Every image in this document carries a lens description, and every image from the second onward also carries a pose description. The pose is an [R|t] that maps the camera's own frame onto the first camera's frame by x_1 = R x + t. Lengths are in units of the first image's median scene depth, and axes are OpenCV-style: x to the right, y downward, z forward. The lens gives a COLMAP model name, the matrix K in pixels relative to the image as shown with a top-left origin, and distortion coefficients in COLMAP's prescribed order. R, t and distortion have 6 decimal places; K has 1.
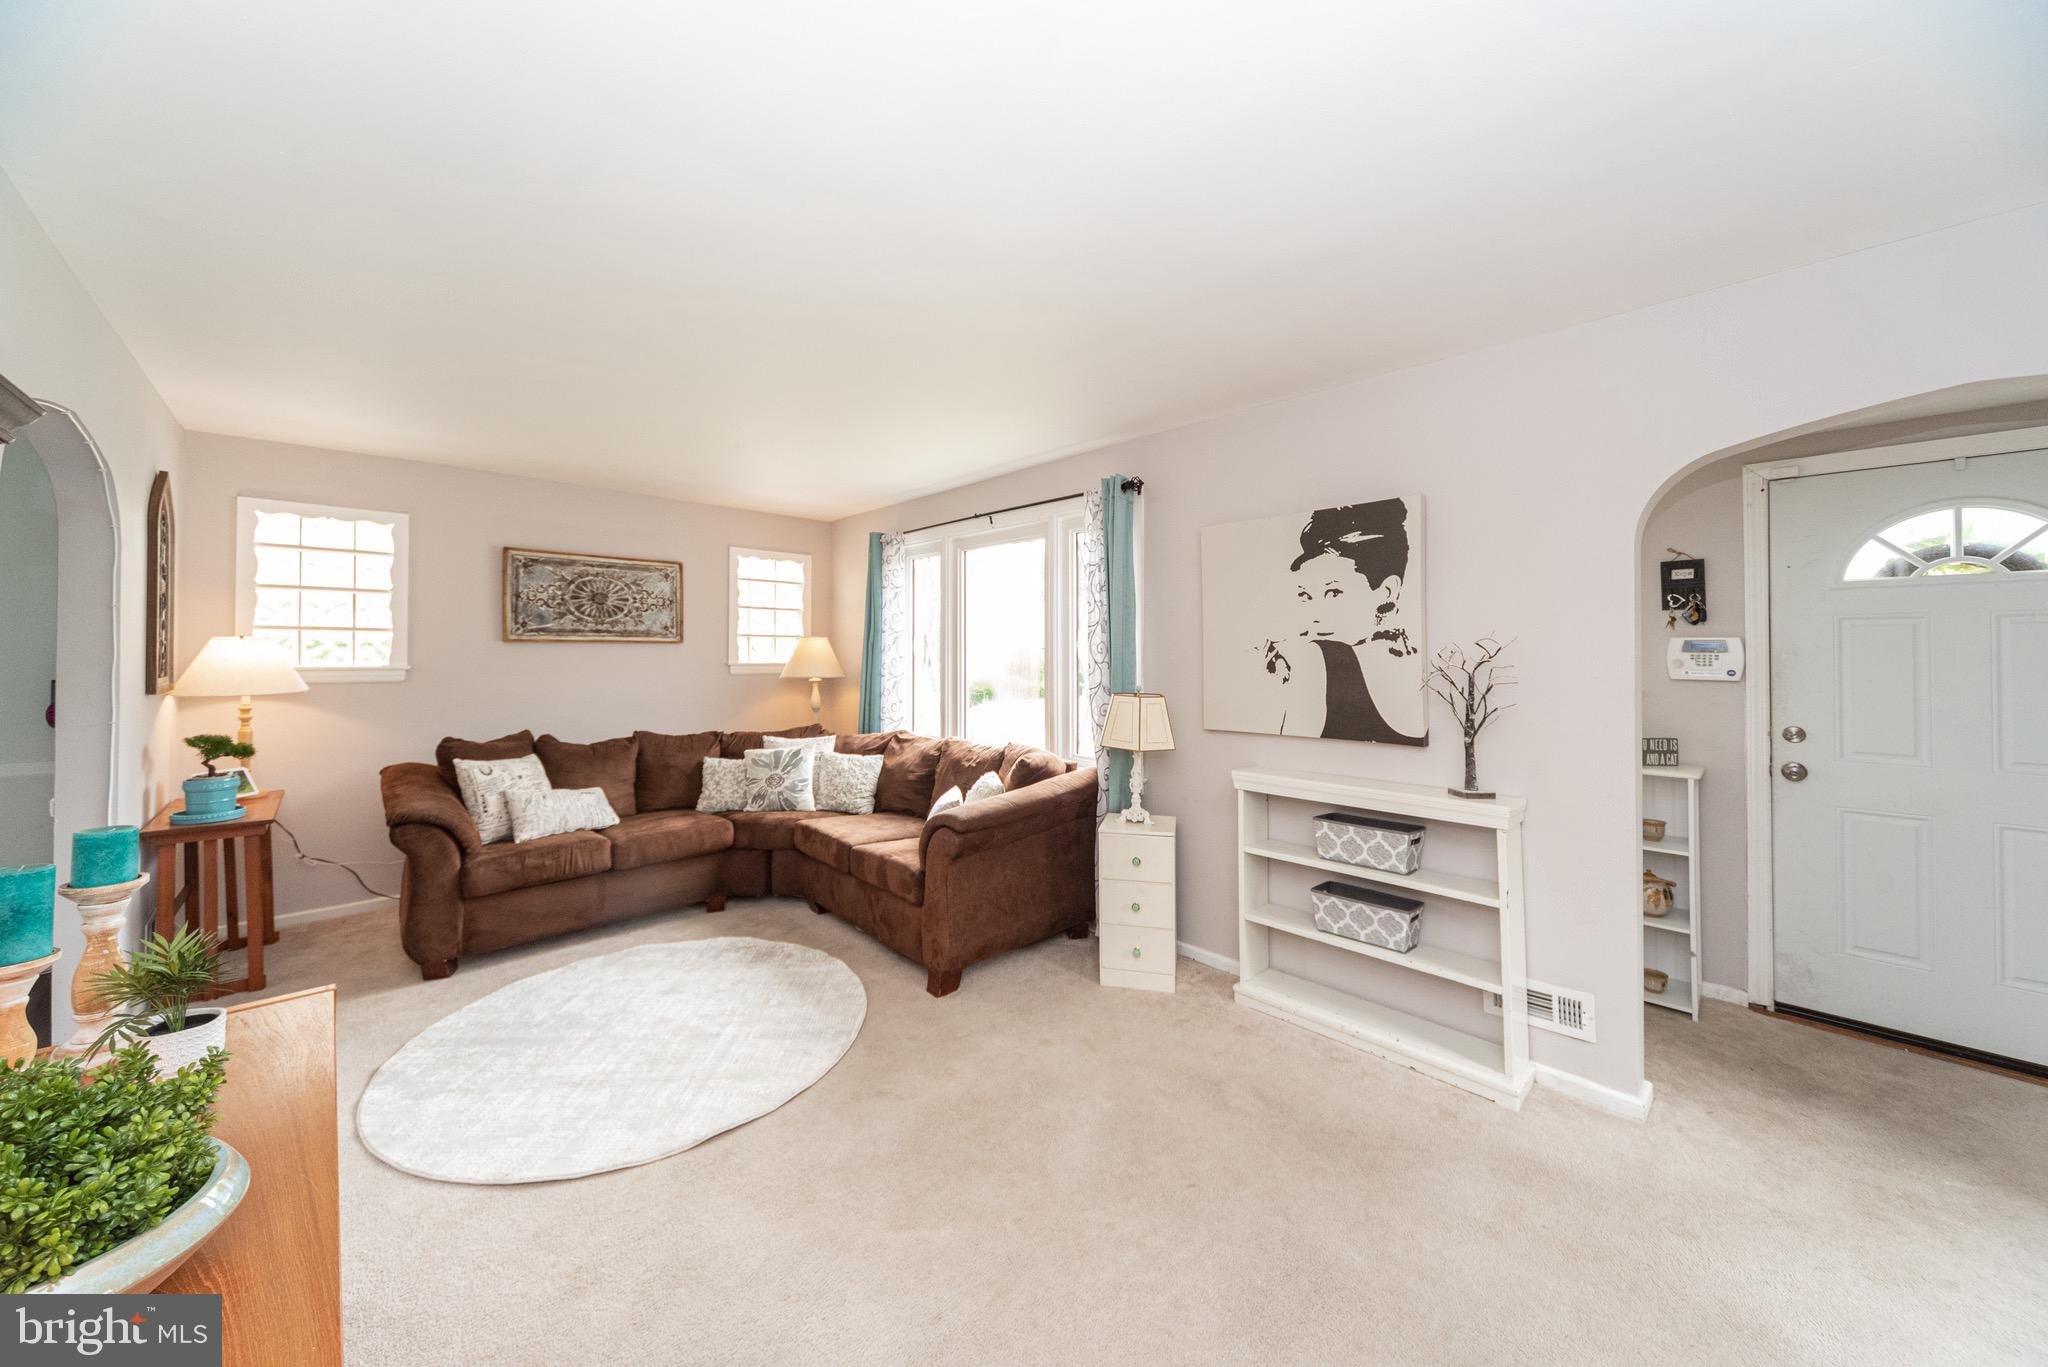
lens RADIAL K [[722.3, 0, 1030.9], [0, 722.3, 657.7], [0, 0, 1]] dist [-0.001167, 0.000374]
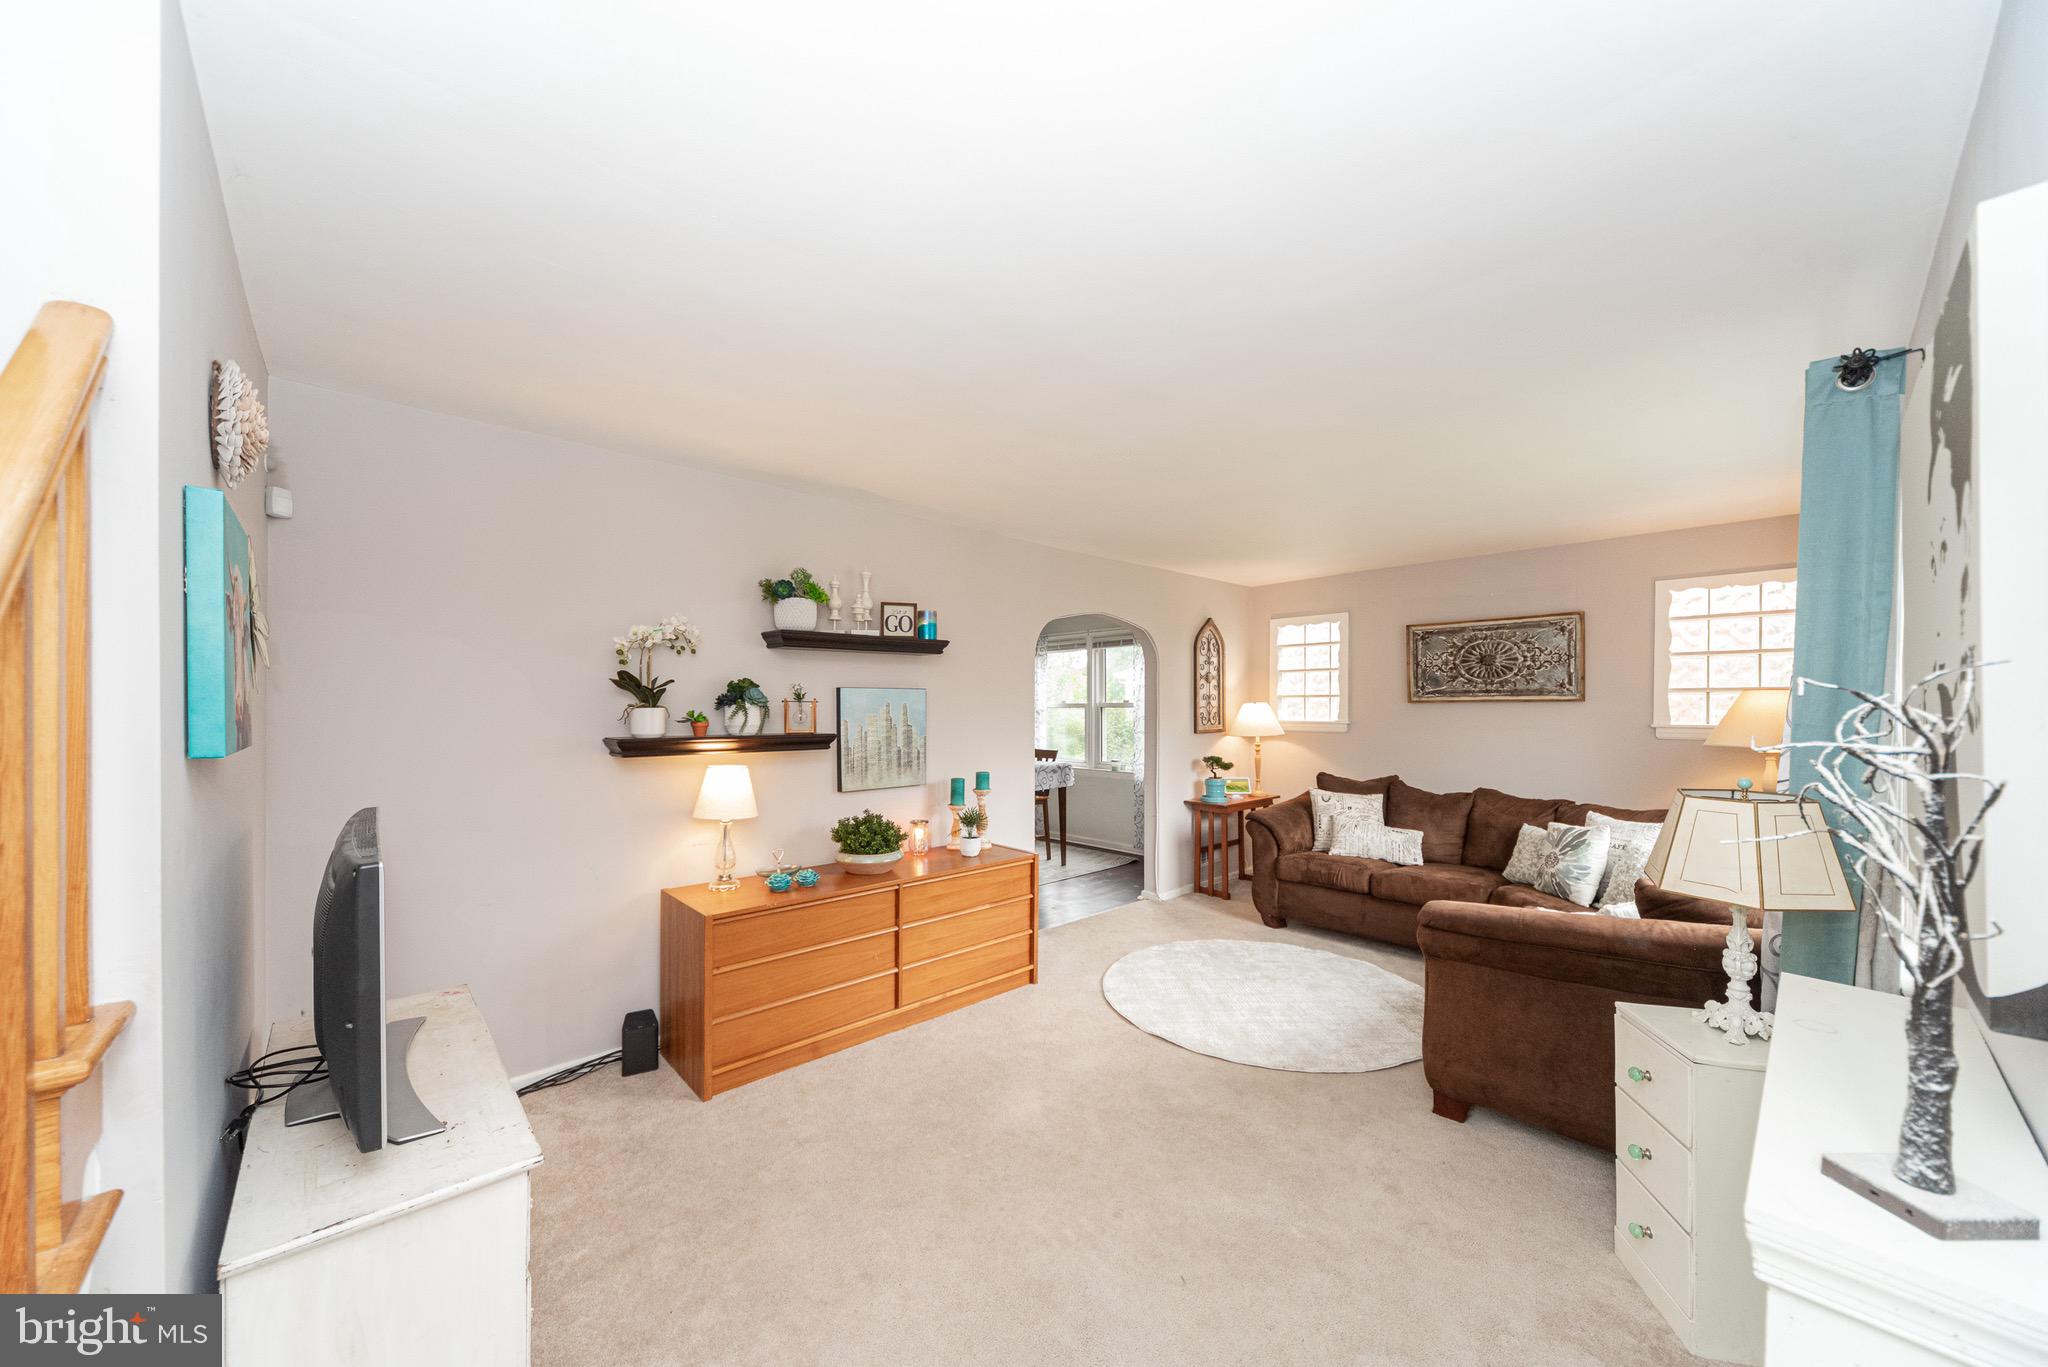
lens RADIAL K [[722.3, 0, 988.2], [0, 722.3, 716.0], [0, 0, 1]] dist [-0.001167, 0.000374]
pose [[-0.051750, 0.007149, -0.998634, 0.577450], [-0.006047, 0.999954, 0.007472, -0.005441], [0.998642, 0.006426, -0.051705, 0.387514]]
